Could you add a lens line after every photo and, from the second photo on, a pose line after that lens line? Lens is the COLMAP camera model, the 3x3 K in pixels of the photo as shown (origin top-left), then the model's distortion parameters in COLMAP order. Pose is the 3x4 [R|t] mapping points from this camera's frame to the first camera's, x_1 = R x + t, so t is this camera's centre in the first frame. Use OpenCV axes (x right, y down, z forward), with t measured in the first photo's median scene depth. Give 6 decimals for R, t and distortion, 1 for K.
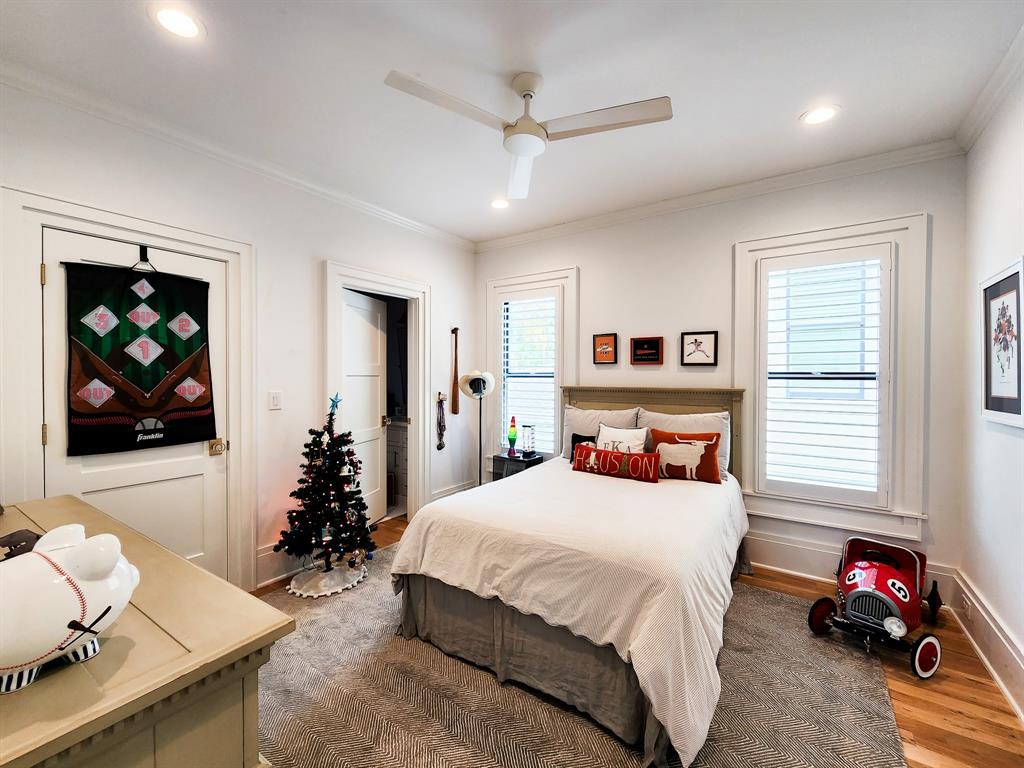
lens RADIAL K [[430.4, 0, 513.1], [0, 430.4, 390.3], [0, 0, 1]] dist [-0.001594, 0.000040]
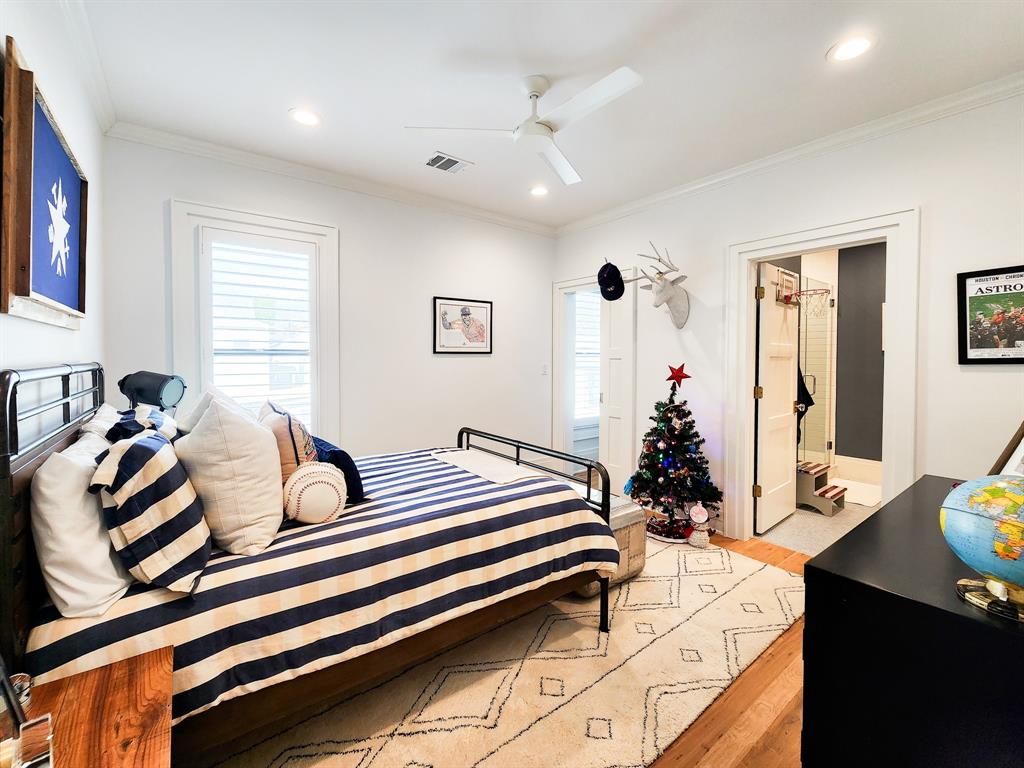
lens RADIAL K [[434.3, 0, 511.2], [0, 434.3, 364.3], [0, 0, 1]] dist [-0.000053, 0.000040]
pose [[0.318637, -0.026796, 0.947498, -0.129068], [0.031673, 0.999343, 0.017610, -0.002716], [-0.947347, 0.024399, 0.319276, 0.085932]]
